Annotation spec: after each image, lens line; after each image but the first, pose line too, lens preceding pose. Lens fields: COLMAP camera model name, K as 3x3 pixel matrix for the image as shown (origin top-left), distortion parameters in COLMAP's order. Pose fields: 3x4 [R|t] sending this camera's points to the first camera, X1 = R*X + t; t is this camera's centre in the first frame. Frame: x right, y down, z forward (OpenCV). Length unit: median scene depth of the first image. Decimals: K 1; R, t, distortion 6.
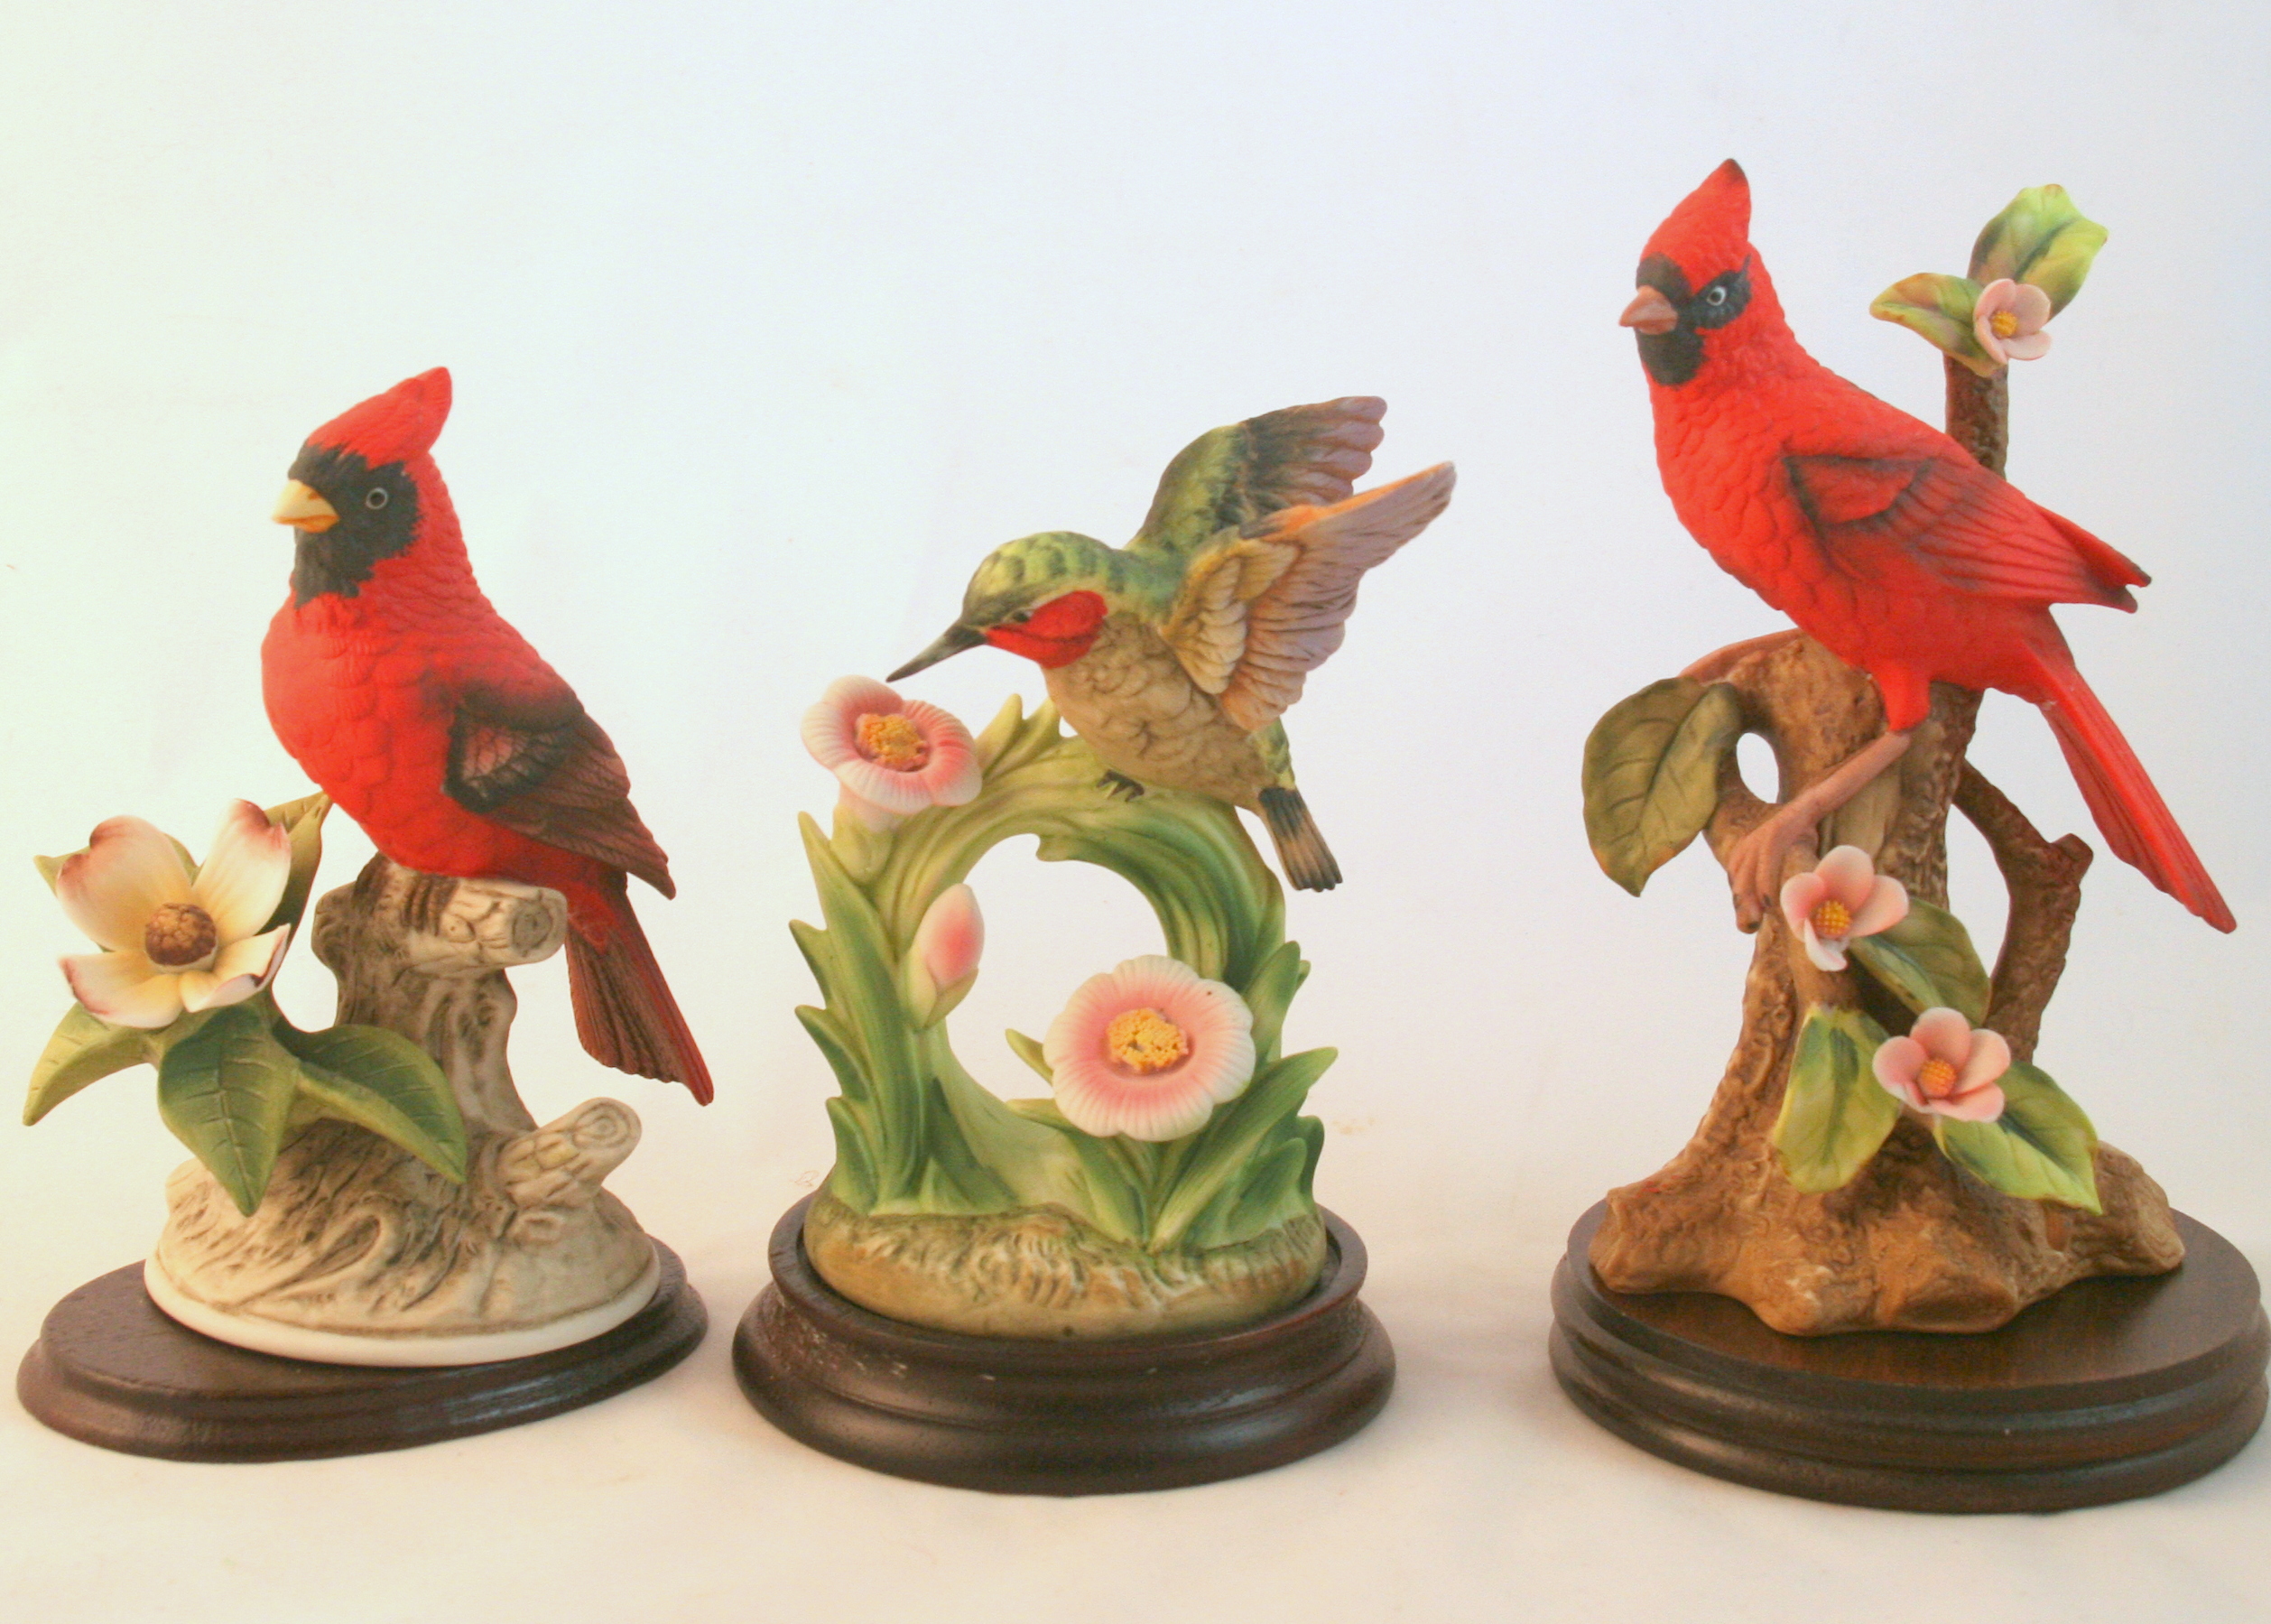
lens RADIAL K [[4057.7, 0, 1151.0], [0, 4057.7, 798.5], [0, 0, 1]] dist [-0.019095, 0.000000]
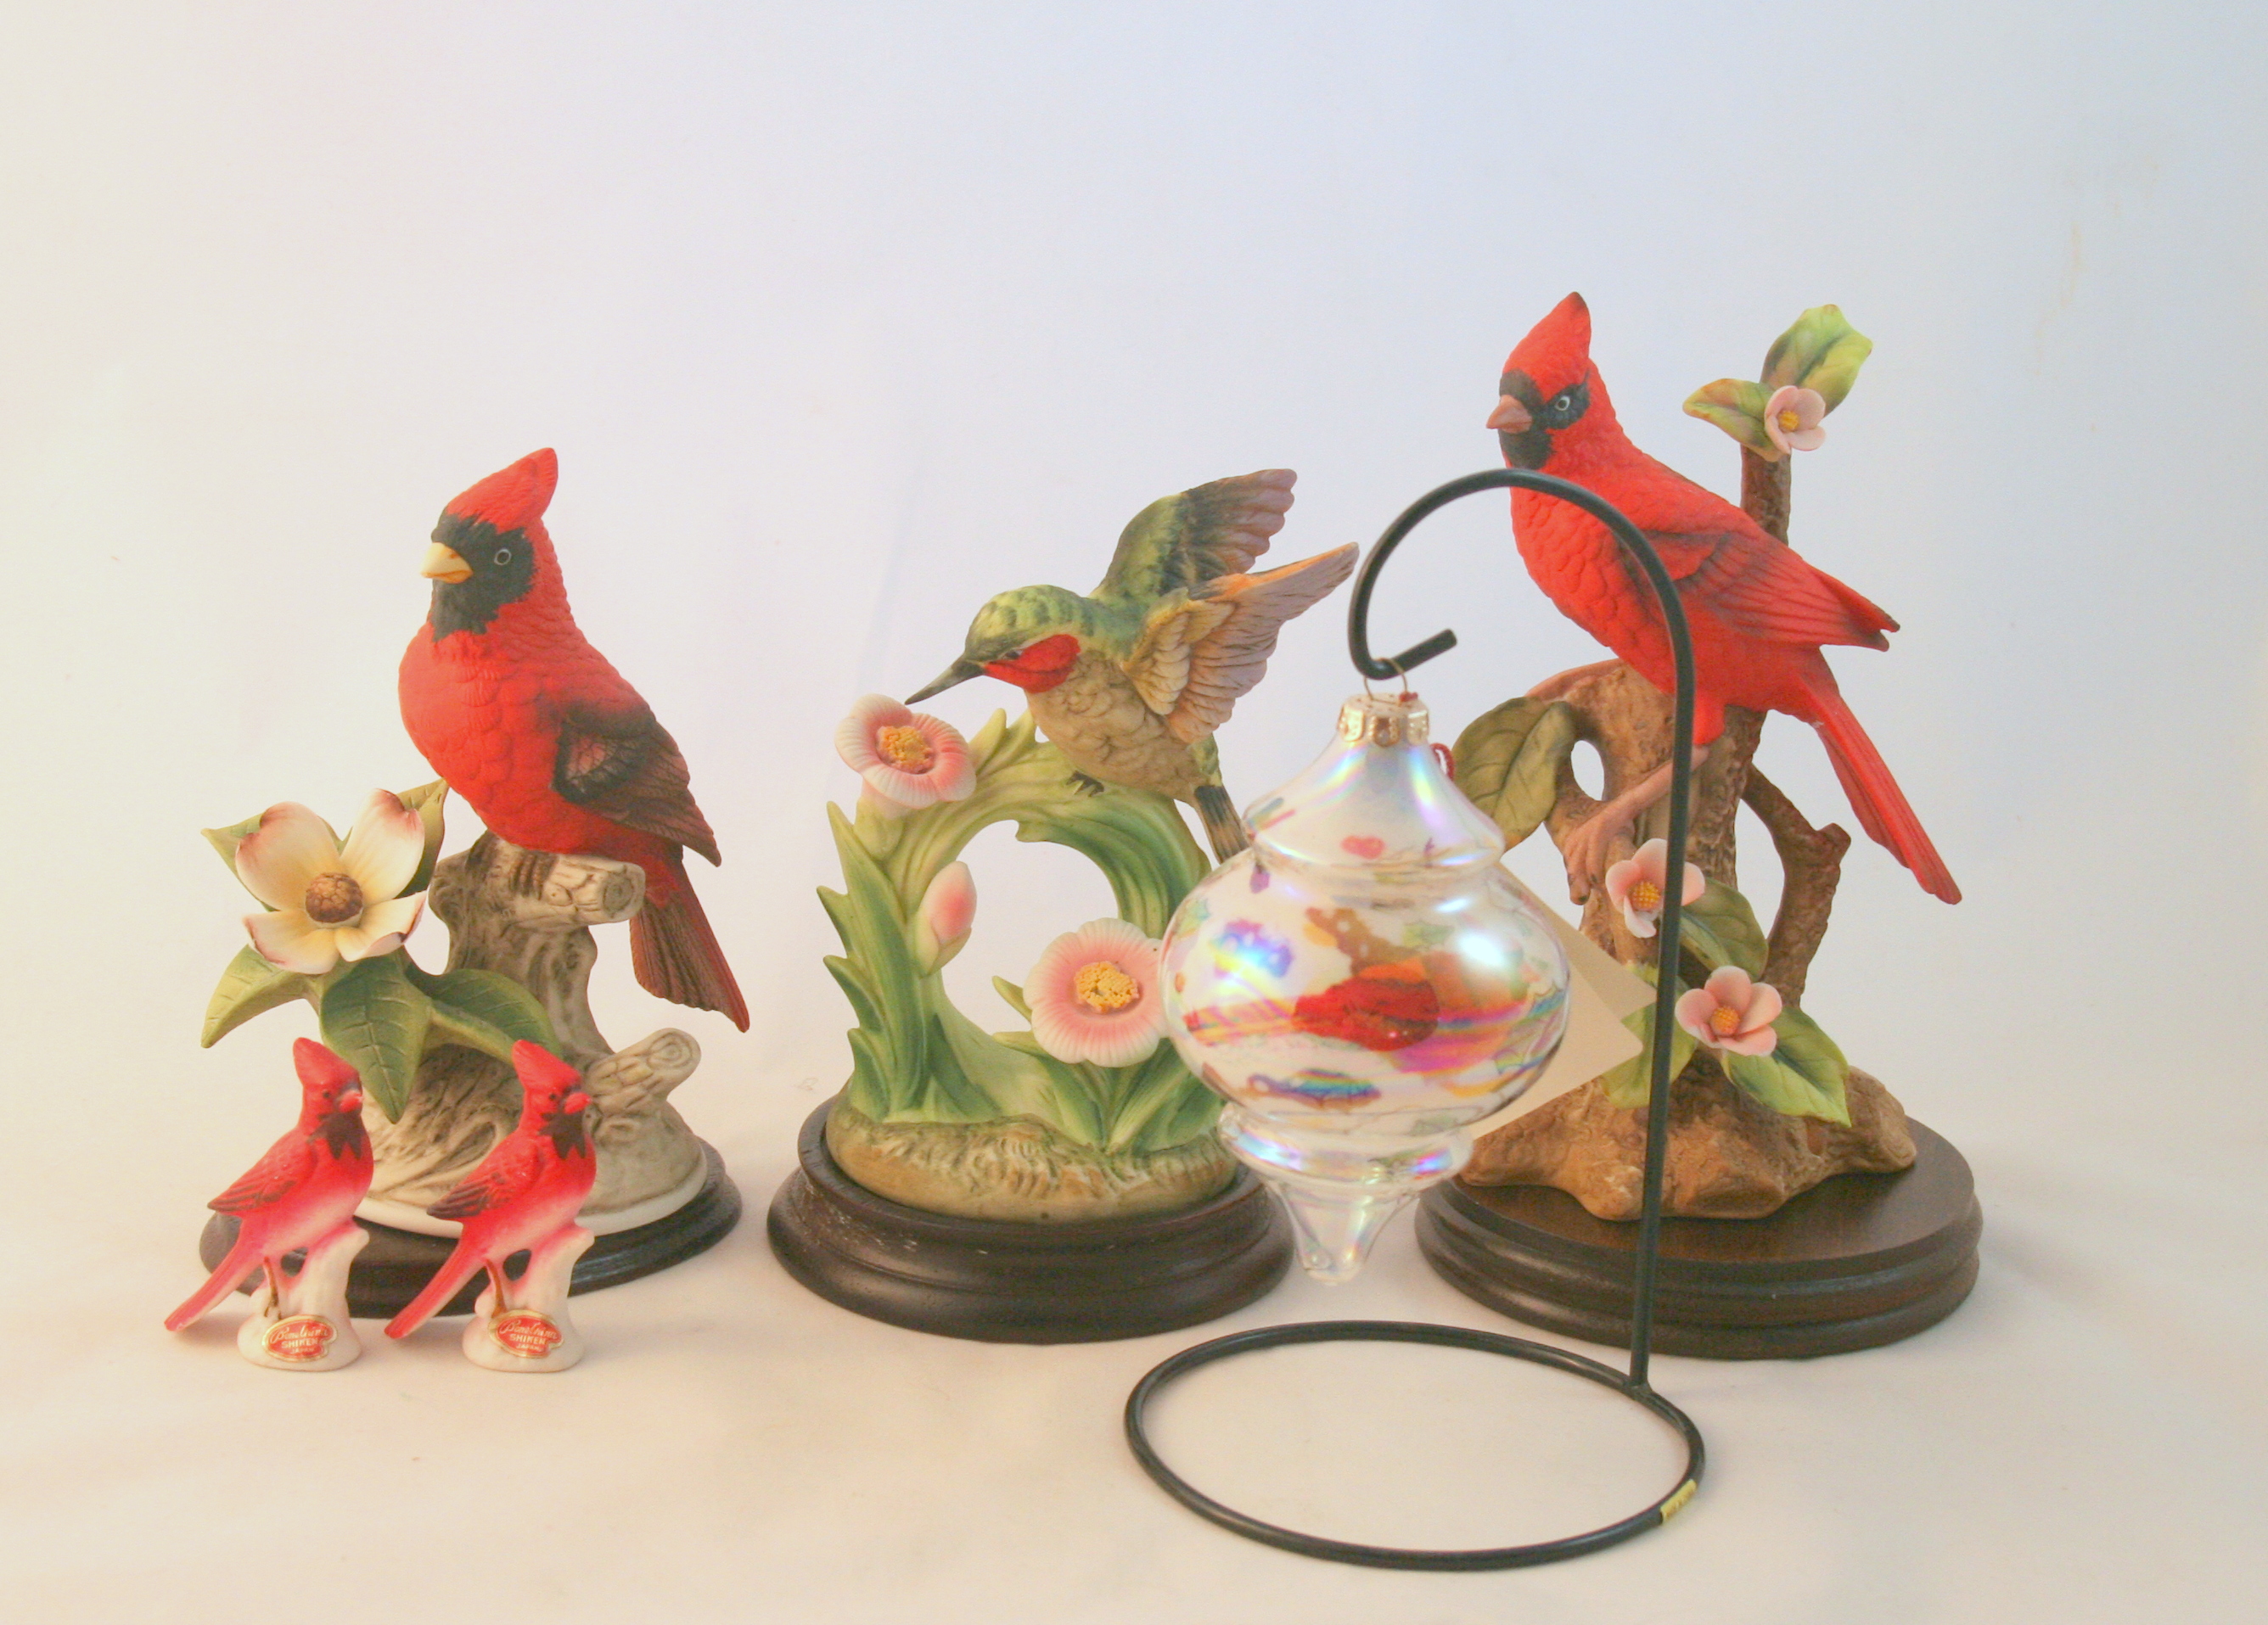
lens RADIAL K [[4270.0, 0, 1121.4], [0, 4270.0, 823.3], [0, 0, 1]] dist [-0.018898, 0.000000]
pose [[0.998704, 0.007867, 0.050288, -0.062863], [-0.010582, 0.998486, 0.053971, -0.062619], [-0.049787, -0.054434, 0.997275, -0.322335]]
